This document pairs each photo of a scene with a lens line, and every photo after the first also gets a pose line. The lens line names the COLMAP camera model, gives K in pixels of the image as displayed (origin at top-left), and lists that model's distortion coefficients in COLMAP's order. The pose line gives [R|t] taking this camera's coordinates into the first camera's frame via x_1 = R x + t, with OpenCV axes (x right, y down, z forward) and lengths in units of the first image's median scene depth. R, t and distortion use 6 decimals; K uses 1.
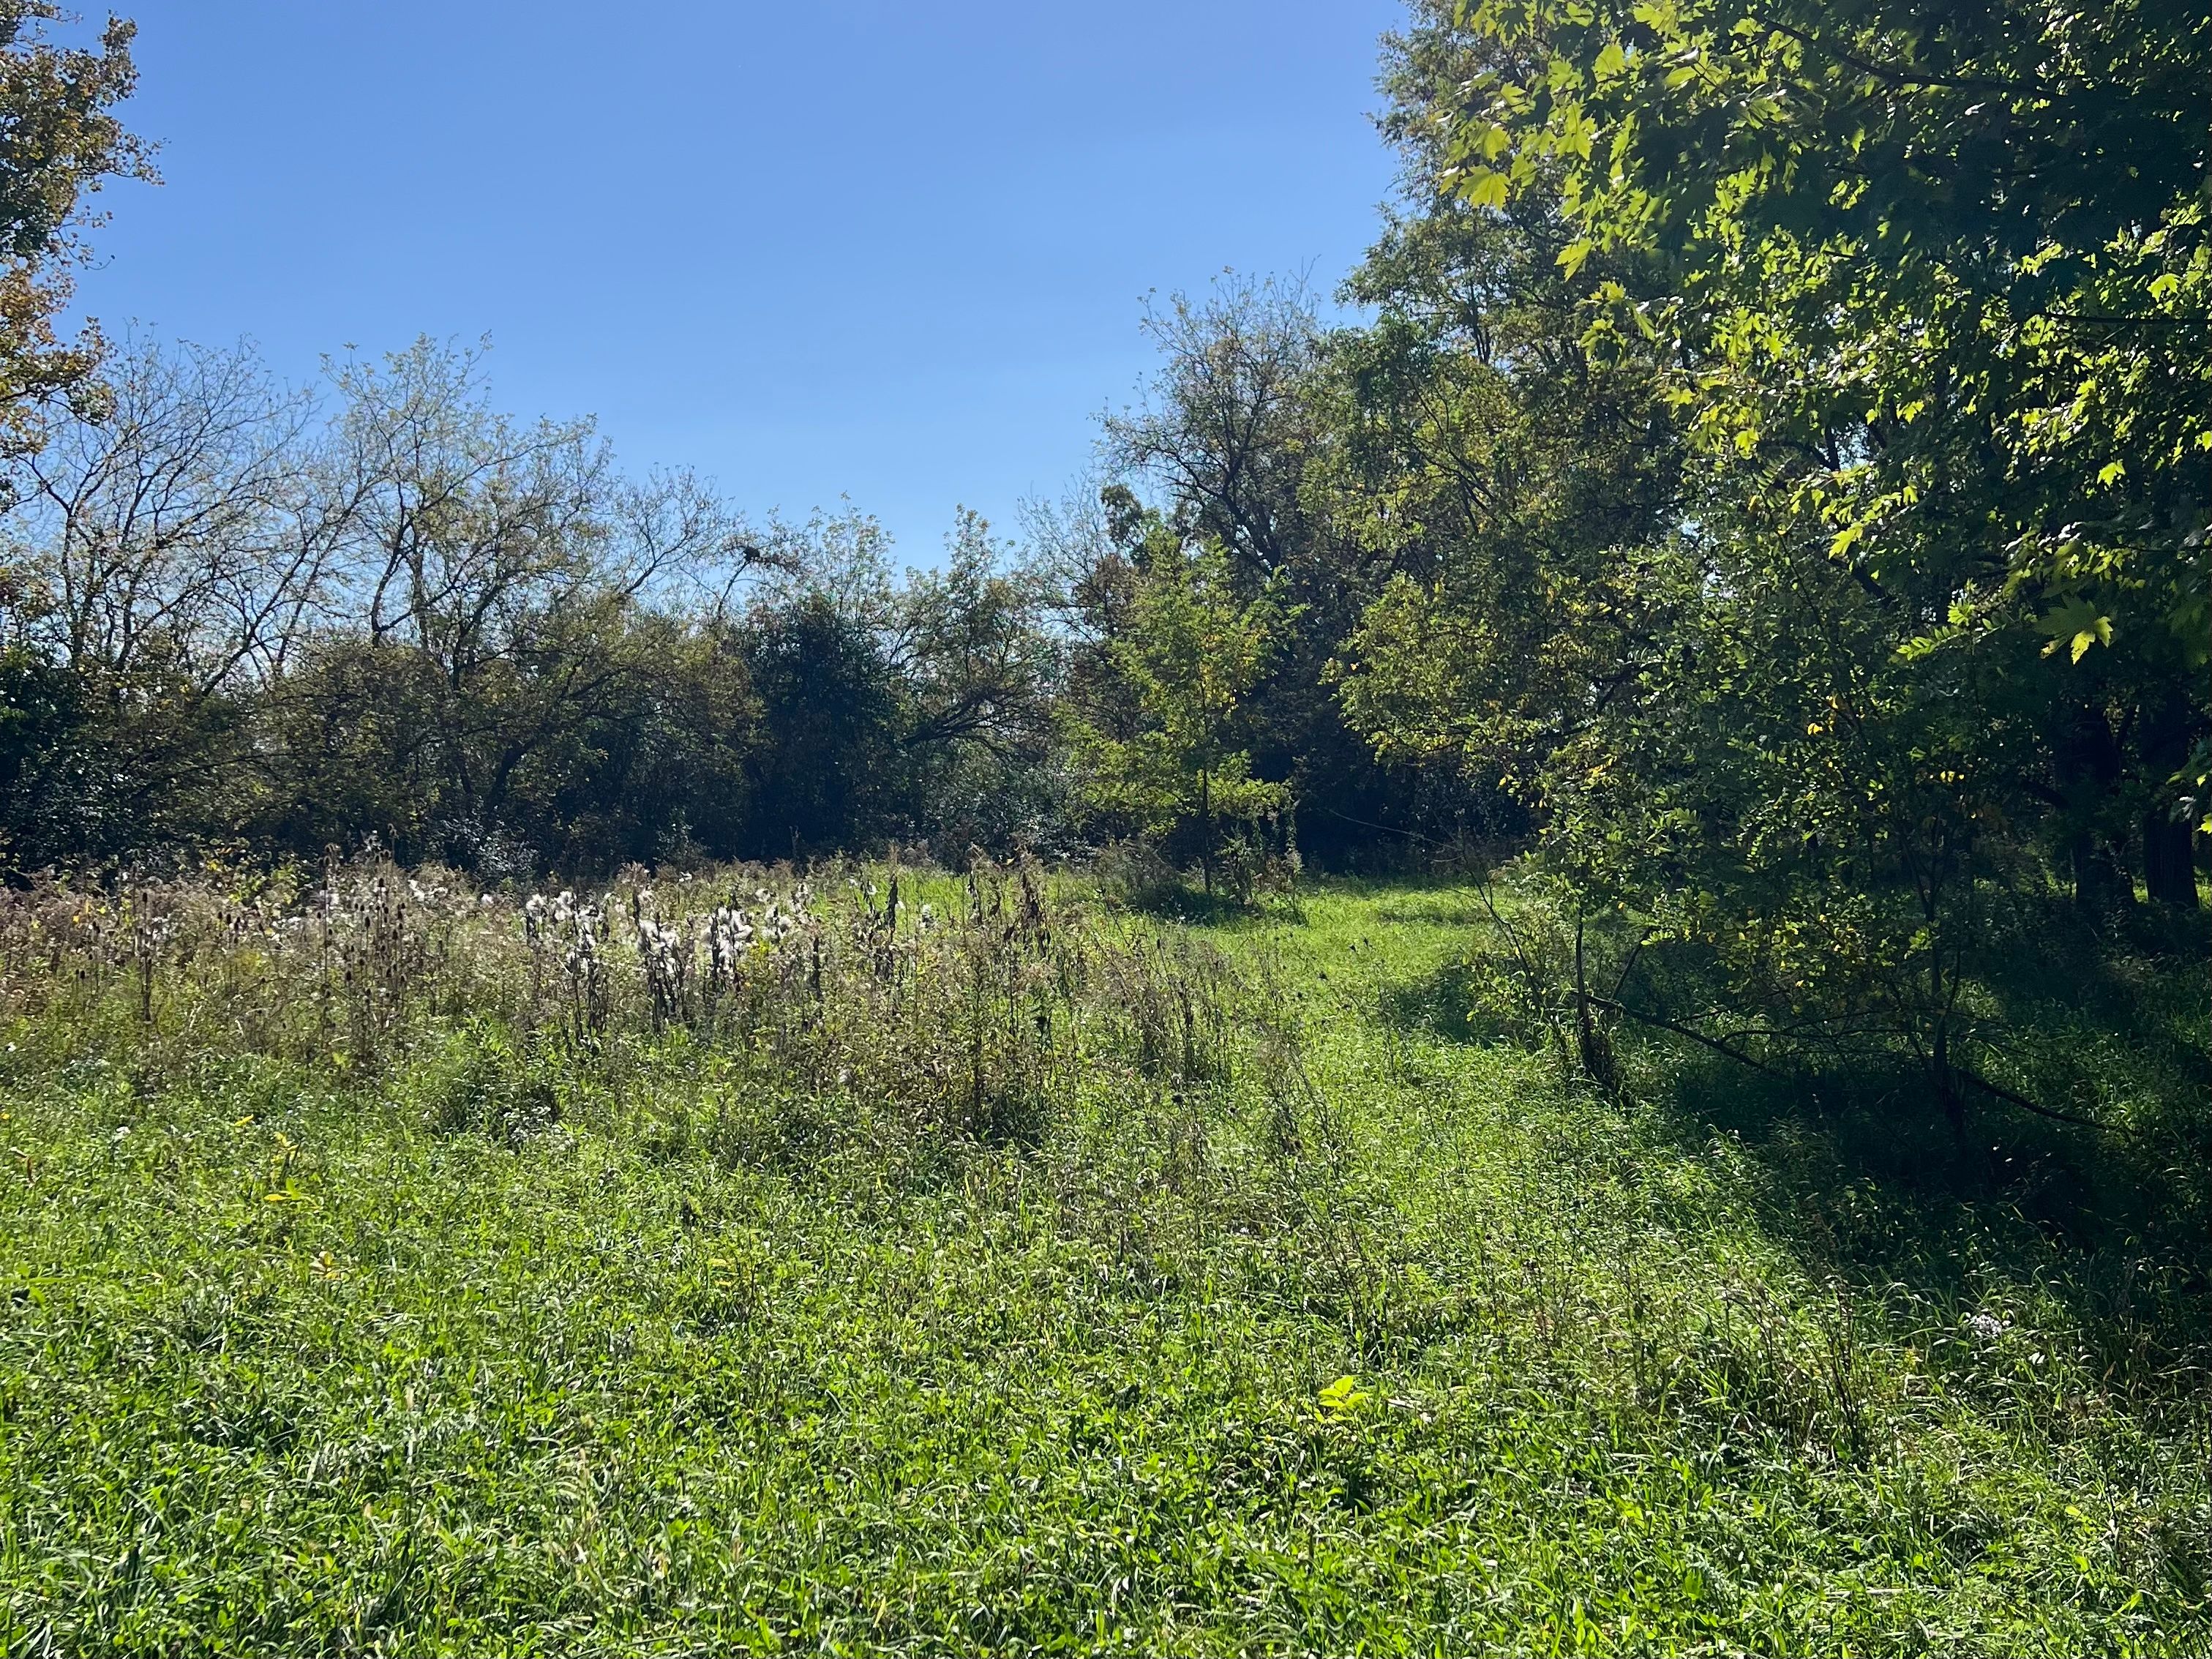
lens RADIAL K [[1682.0, 0, 1106.0], [0, 1682.0, 829.5], [0, 0, 1]] dist [-0.002334, 0.002957]
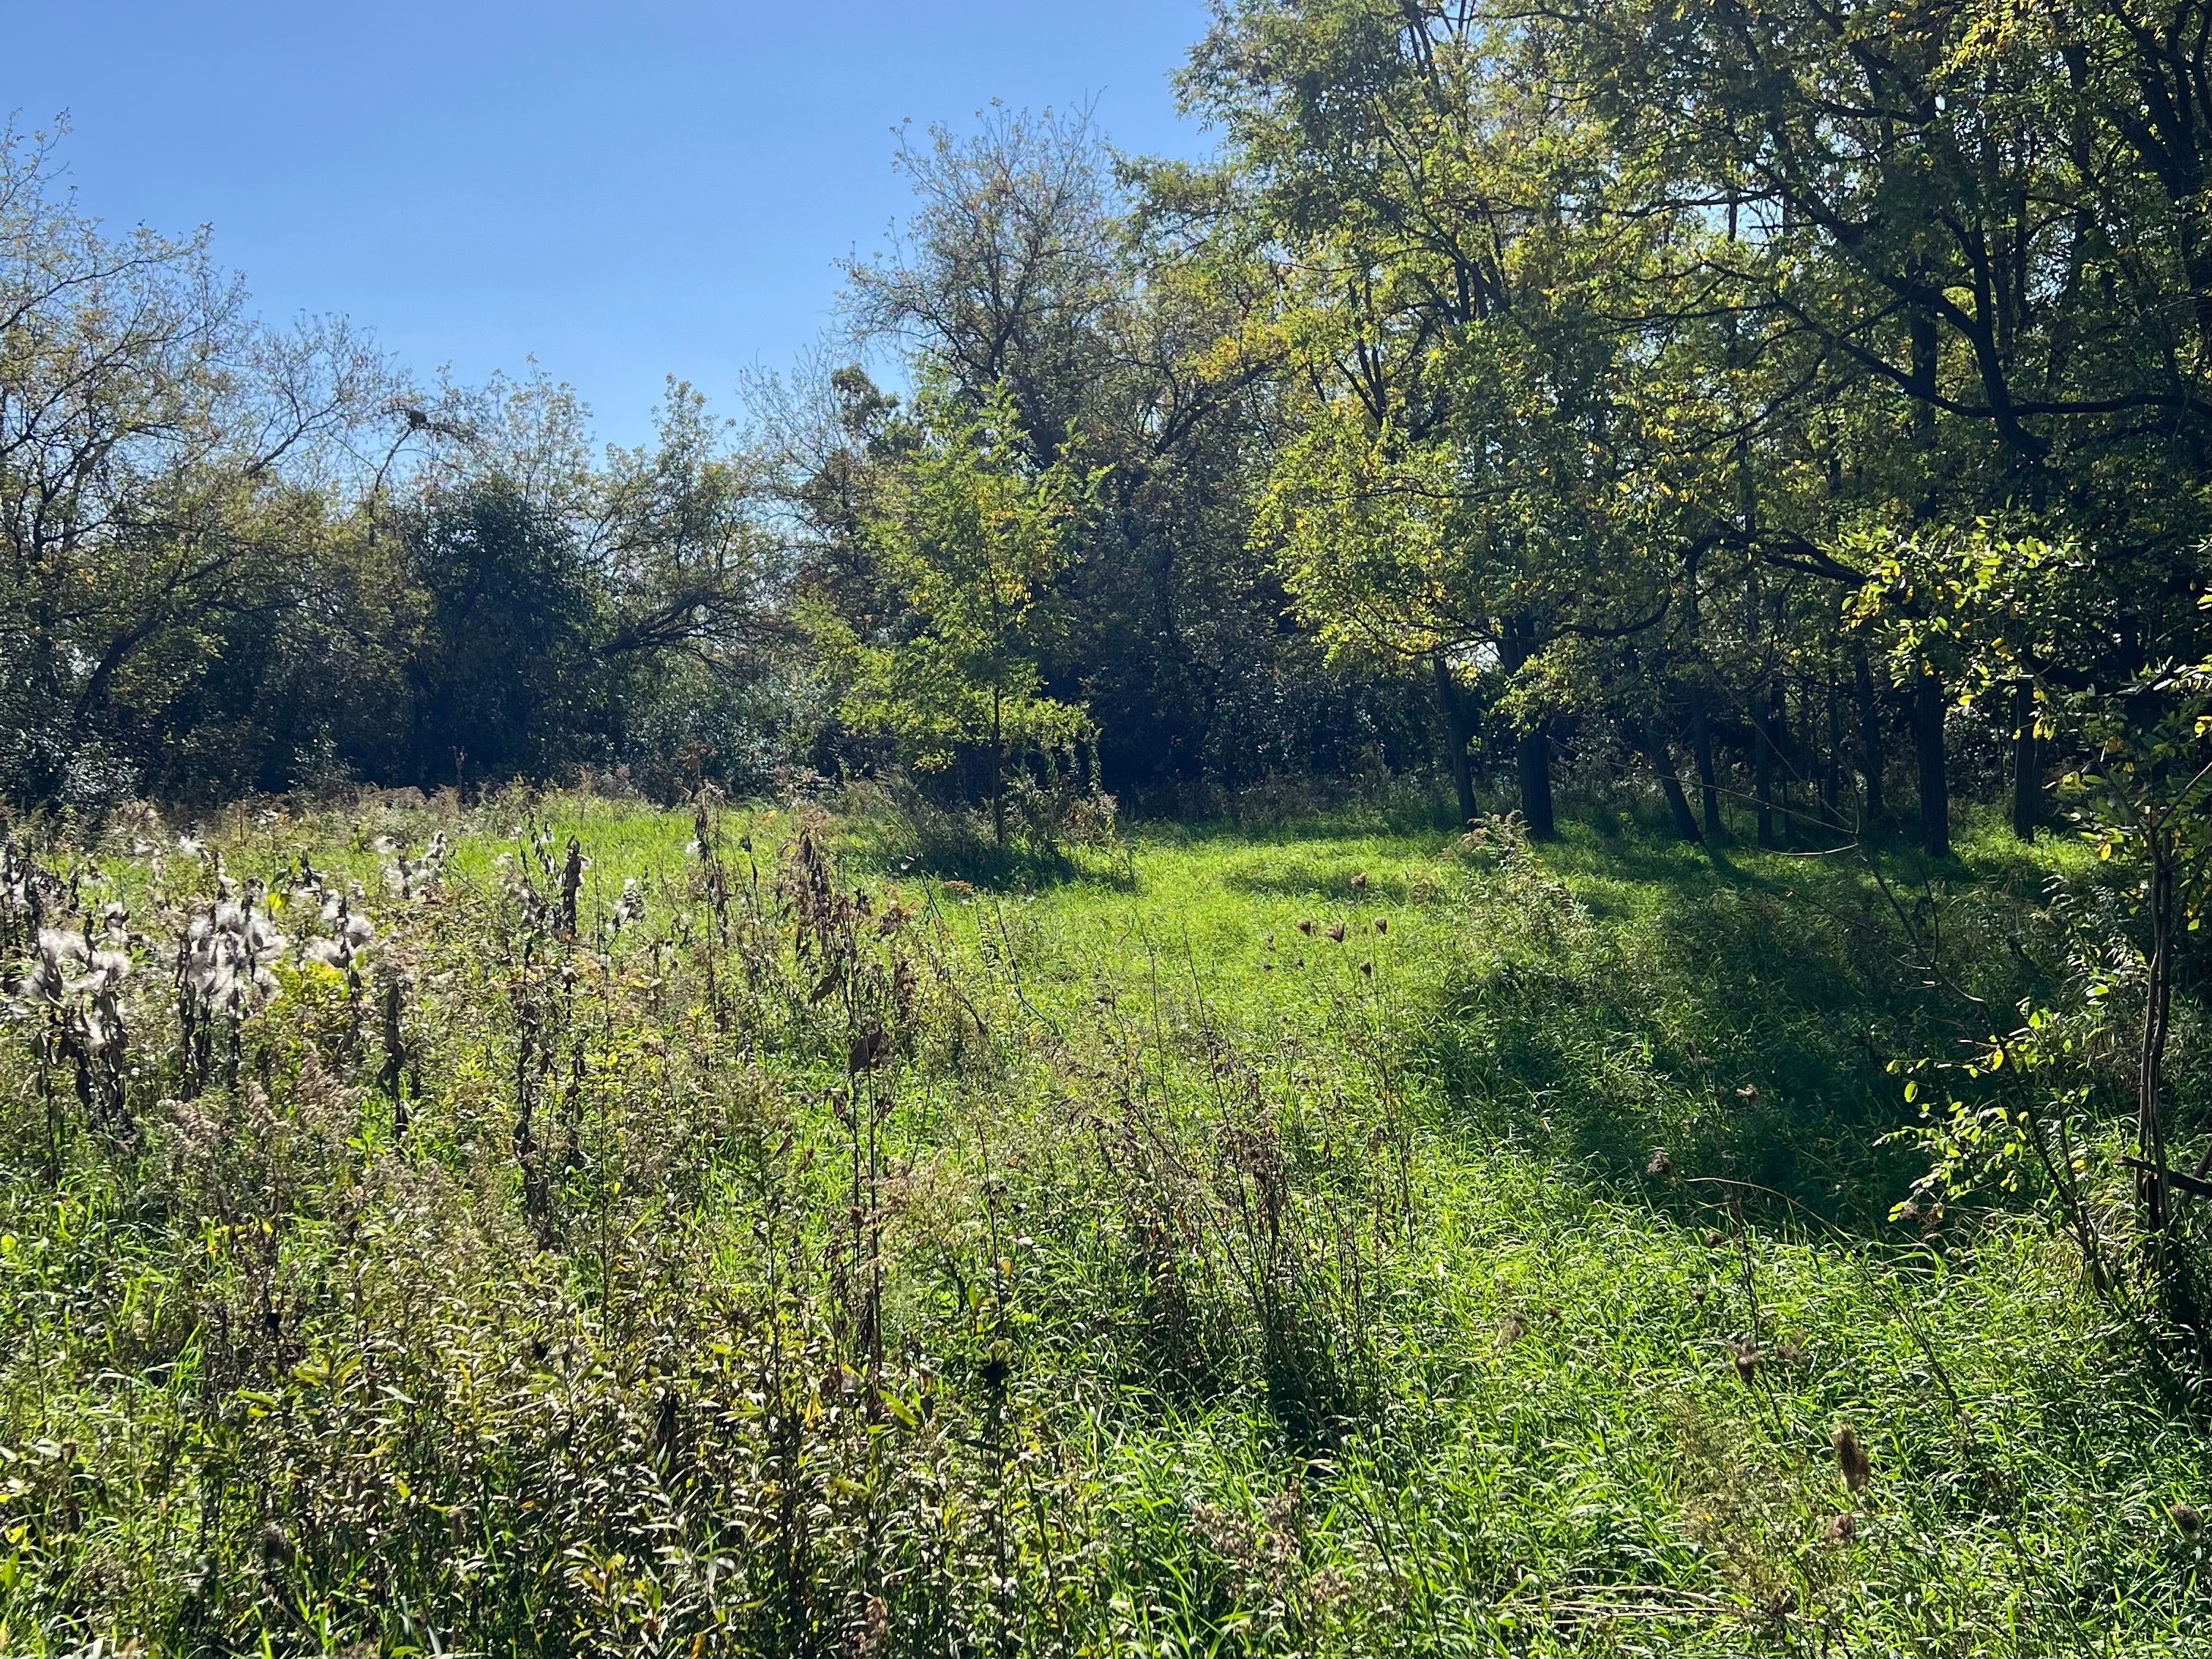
lens RADIAL K [[1684.8, 0, 1027.7], [0, 1684.8, 825.3], [0, 0, 1]] dist [0.068344, -0.156924]
pose [[0.991801, 0.016082, 0.126774, -0.012919], [-0.021122, 0.999035, 0.038512, -0.000616], [-0.126033, -0.040874, 0.991184, 0.114943]]
